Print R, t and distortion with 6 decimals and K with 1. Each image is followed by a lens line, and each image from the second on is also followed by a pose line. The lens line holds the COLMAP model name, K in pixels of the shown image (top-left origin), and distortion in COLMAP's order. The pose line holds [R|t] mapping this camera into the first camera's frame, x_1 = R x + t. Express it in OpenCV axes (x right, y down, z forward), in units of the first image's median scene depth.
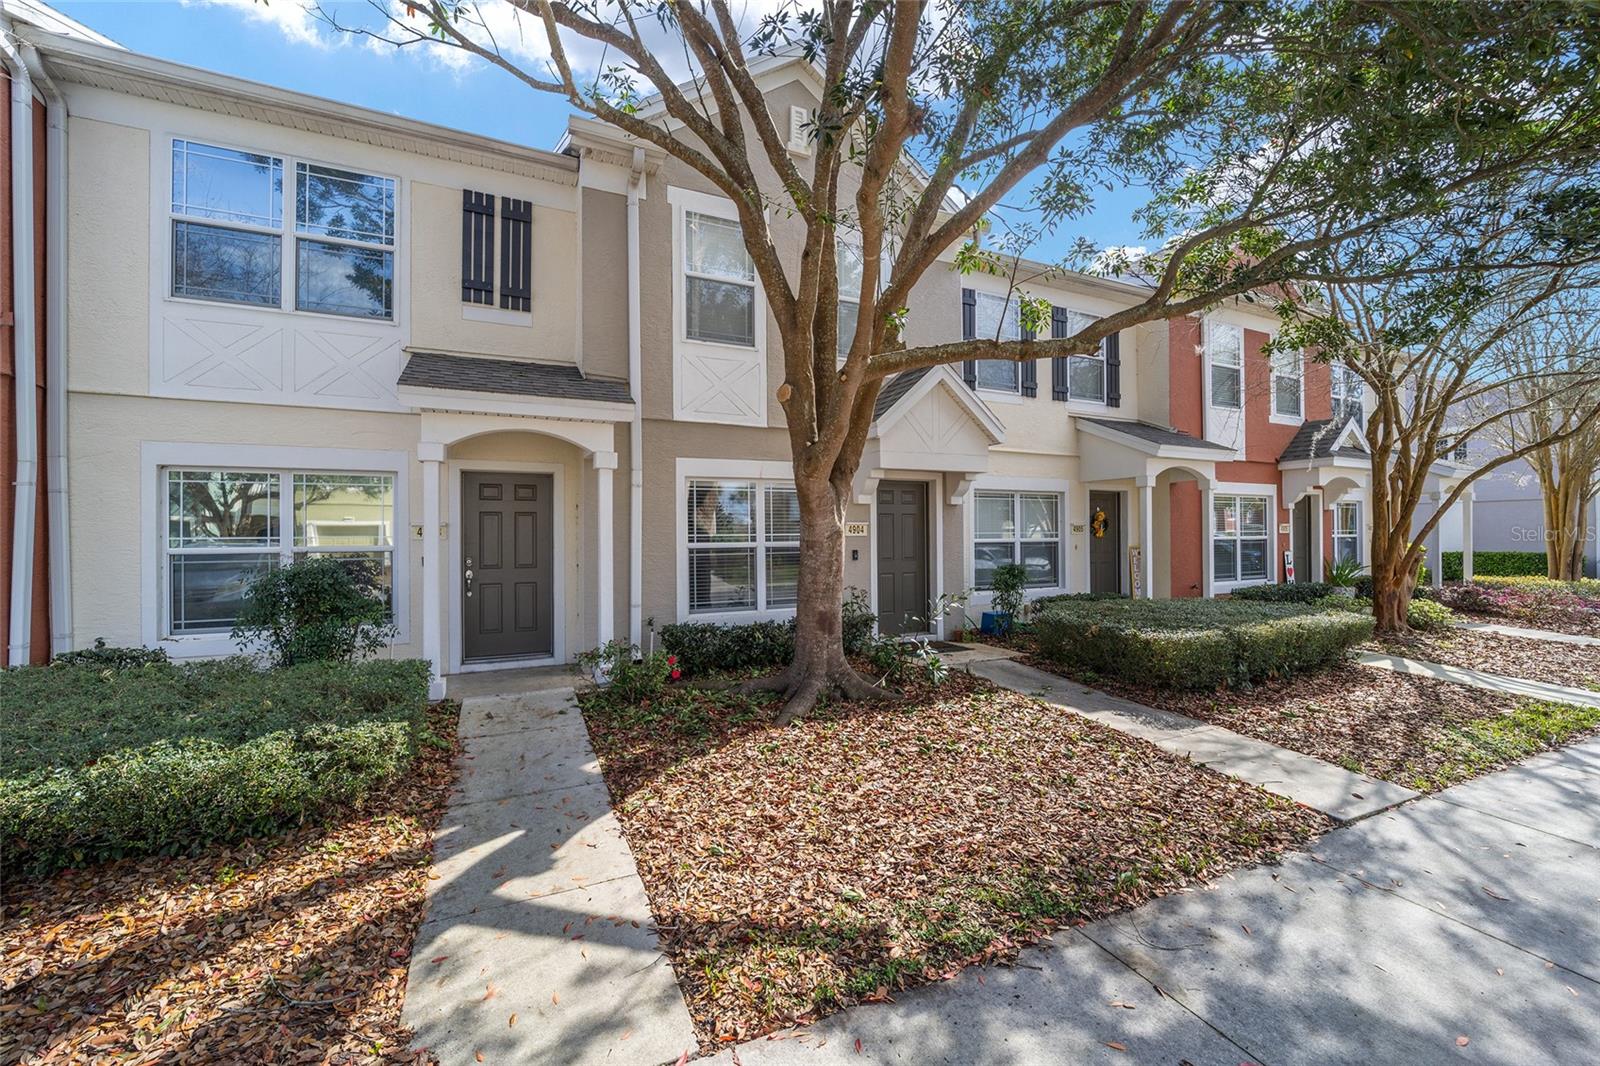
lens RADIAL K [[644.3, 0, 789.3], [0, 644.3, 534.1], [0, 0, 1]] dist [-0.007567, 0.000009]
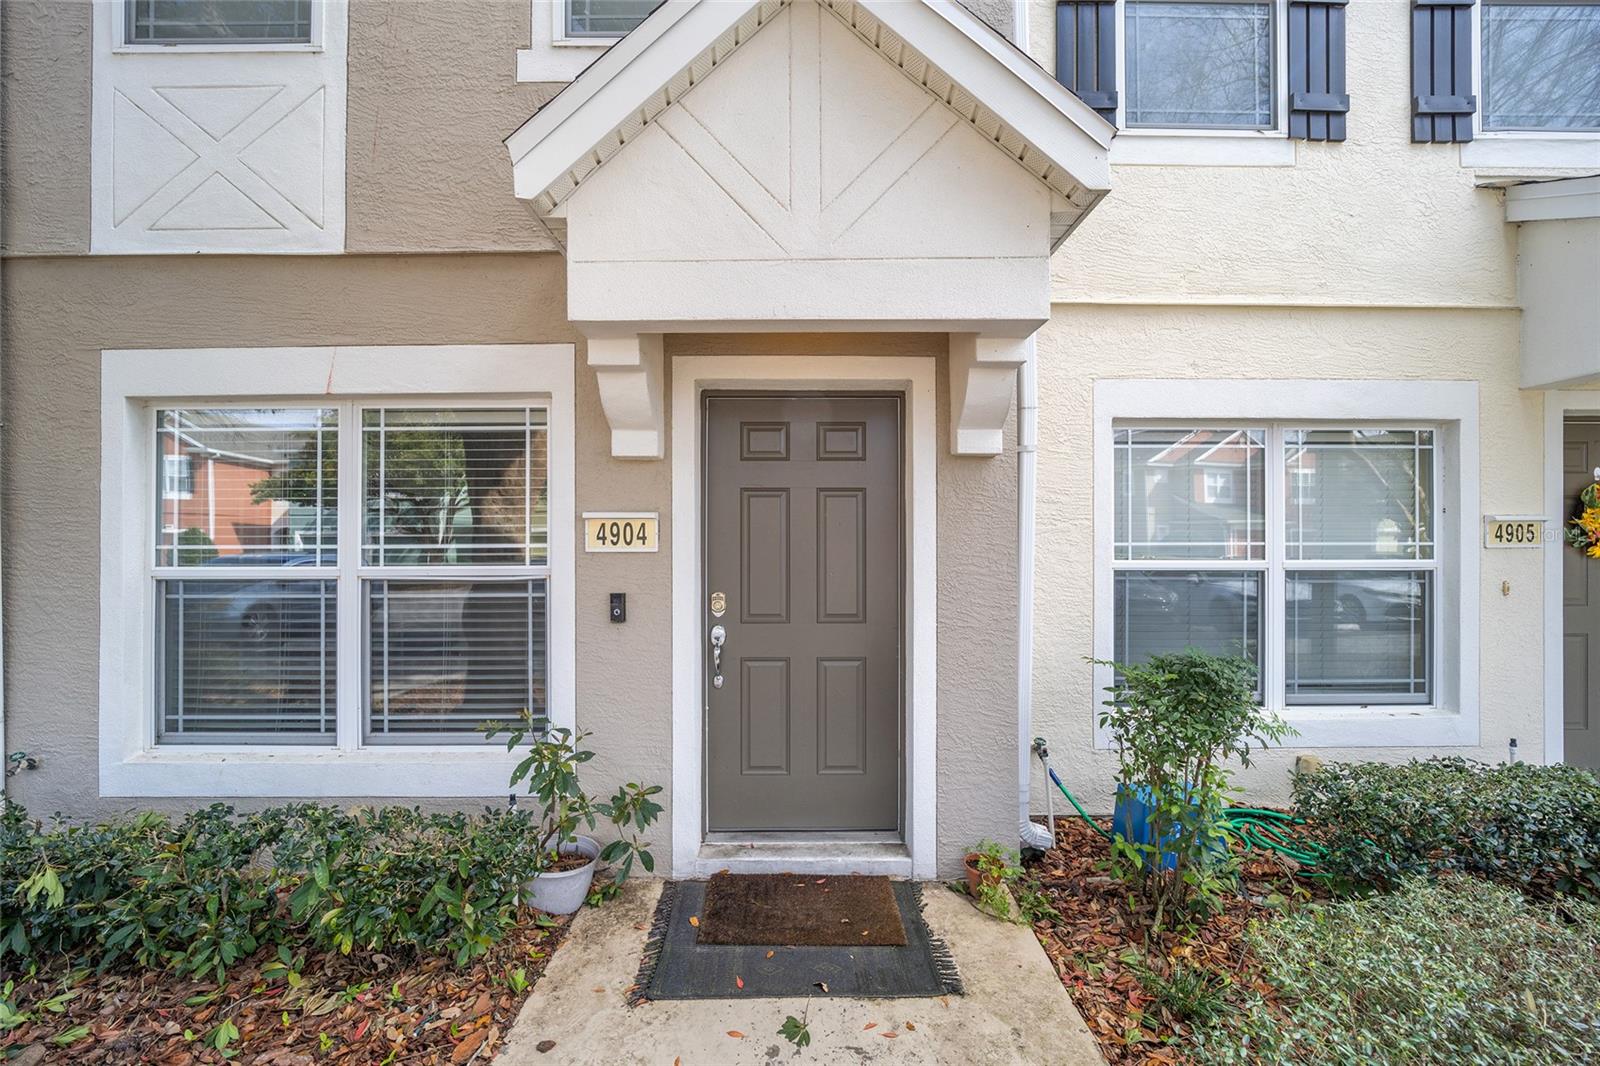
lens RADIAL K [[644.3, 0, 804.0], [0, 644.3, 539.6], [0, 0, 1]] dist [-0.007567, 0.000009]
pose [[0.908897, 0.007363, -0.416955, 0.305613], [-0.004464, 0.999959, 0.007927, -0.006450], [0.416996, -0.005344, 0.908893, 0.661264]]
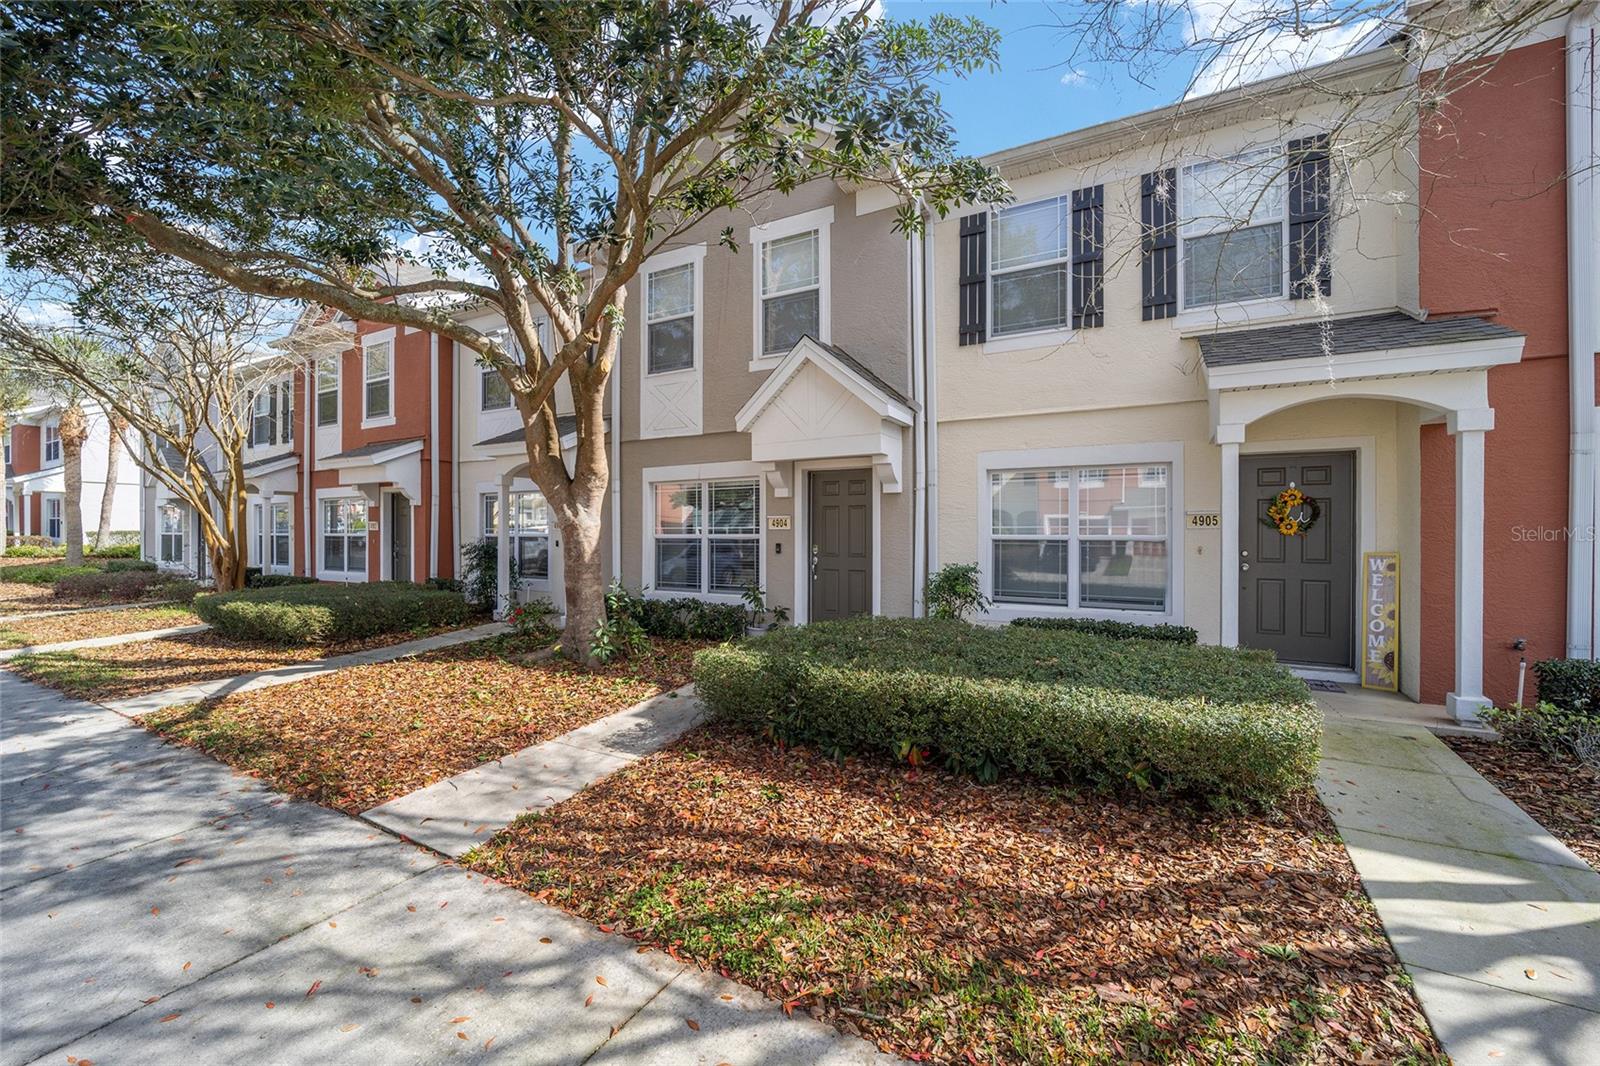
lens RADIAL K [[644.3, 0, 794.8], [0, 644.3, 533.5], [0, 0, 1]] dist [-0.007567, 0.000009]
pose [[0.583752, 0.012020, -0.811843, 0.847563], [-0.000367, 0.999894, 0.014541, -0.005309], [0.811932, -0.008190, 0.583695, 0.394097]]
